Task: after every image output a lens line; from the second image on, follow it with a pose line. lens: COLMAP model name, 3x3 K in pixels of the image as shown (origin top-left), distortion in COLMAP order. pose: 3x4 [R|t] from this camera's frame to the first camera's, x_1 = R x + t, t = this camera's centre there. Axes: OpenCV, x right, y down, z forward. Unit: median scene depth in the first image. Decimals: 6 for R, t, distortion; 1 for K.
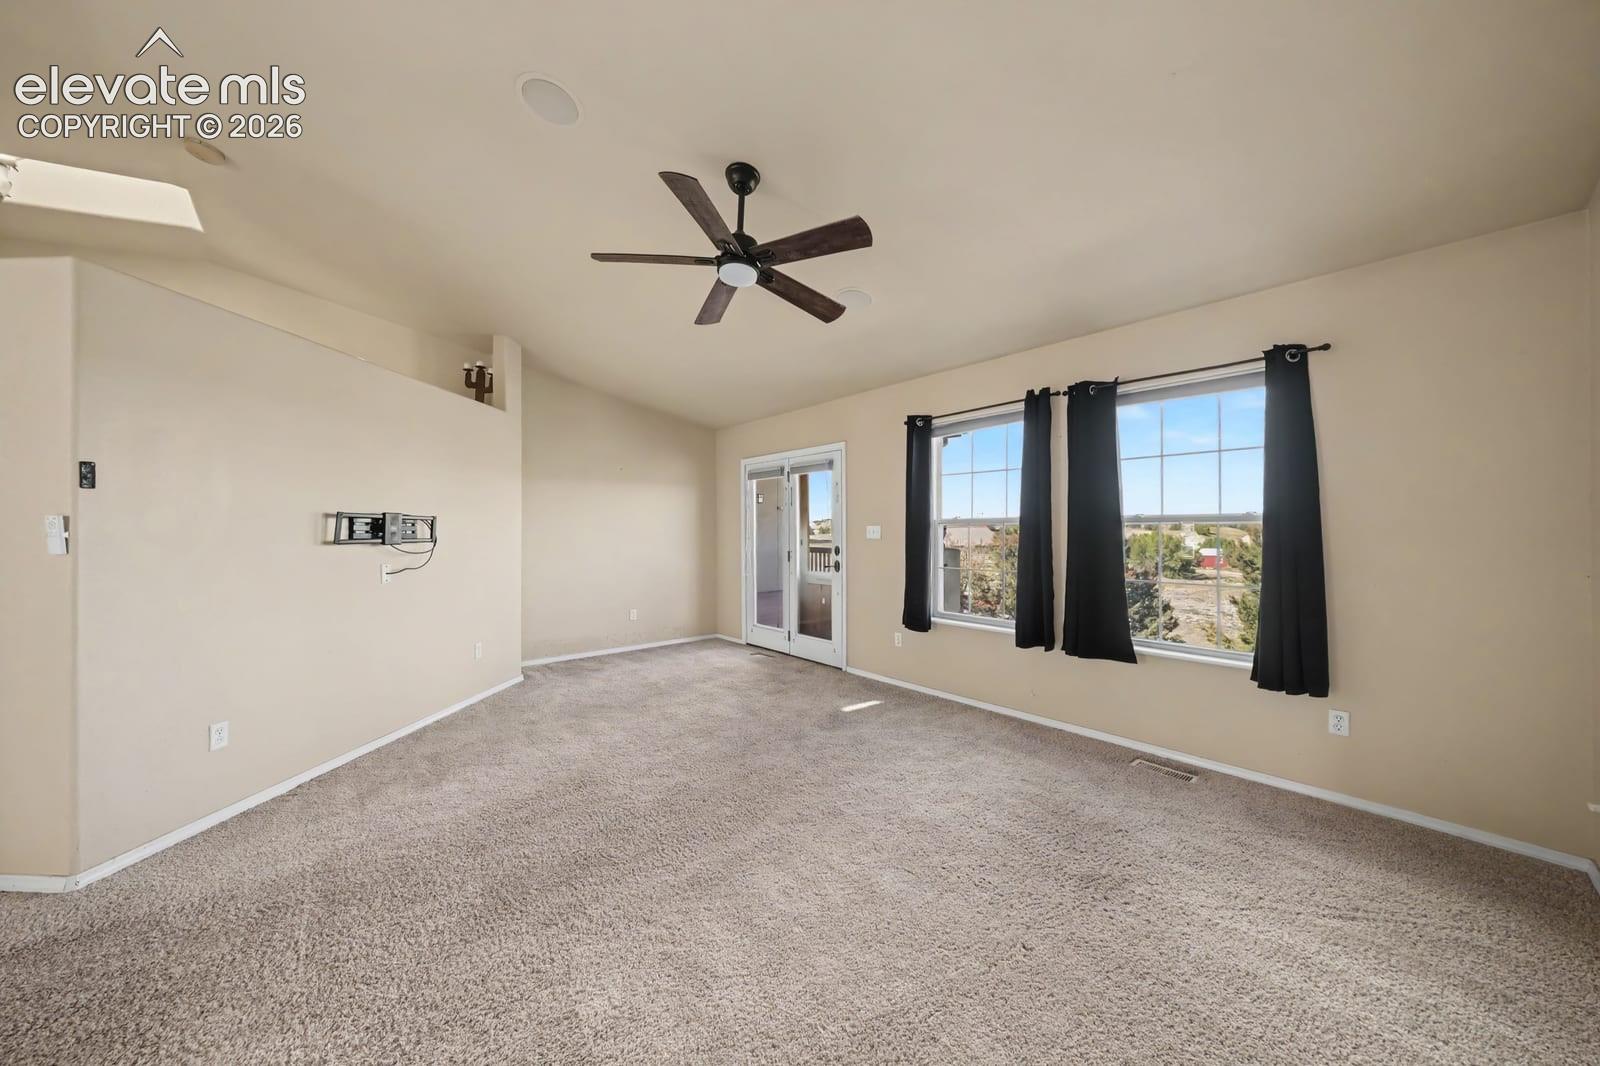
lens RADIAL K [[545.1, 0, 799.4], [0, 545.1, 525.4], [0, 0, 1]] dist [-0.009749, -0.000040]
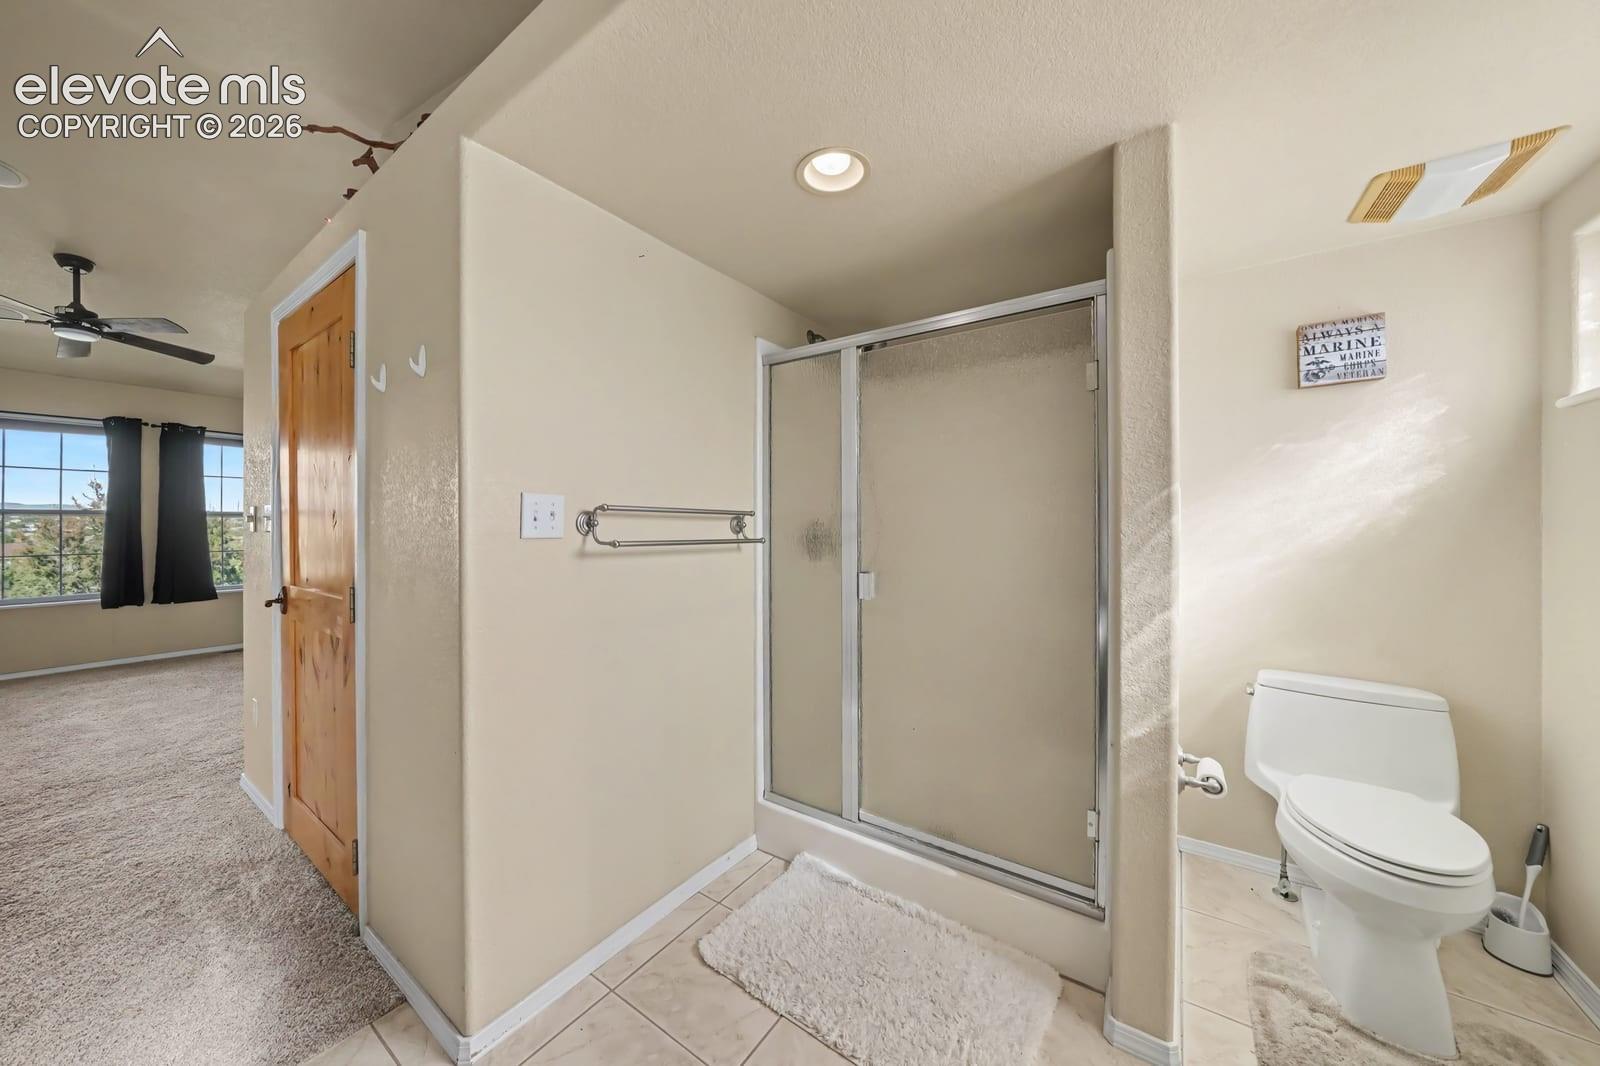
lens RADIAL K [[545.1, 0, 799.4], [0, 545.1, 525.4], [0, 0, 1]] dist [-0.009749, -0.000040]
pose [[-0.231868, -0.000774, 0.972747, -1.331482], [0.004041, 0.999990, 0.001759, 0.029705], [-0.972739, 0.004339, -0.231863, -0.345047]]
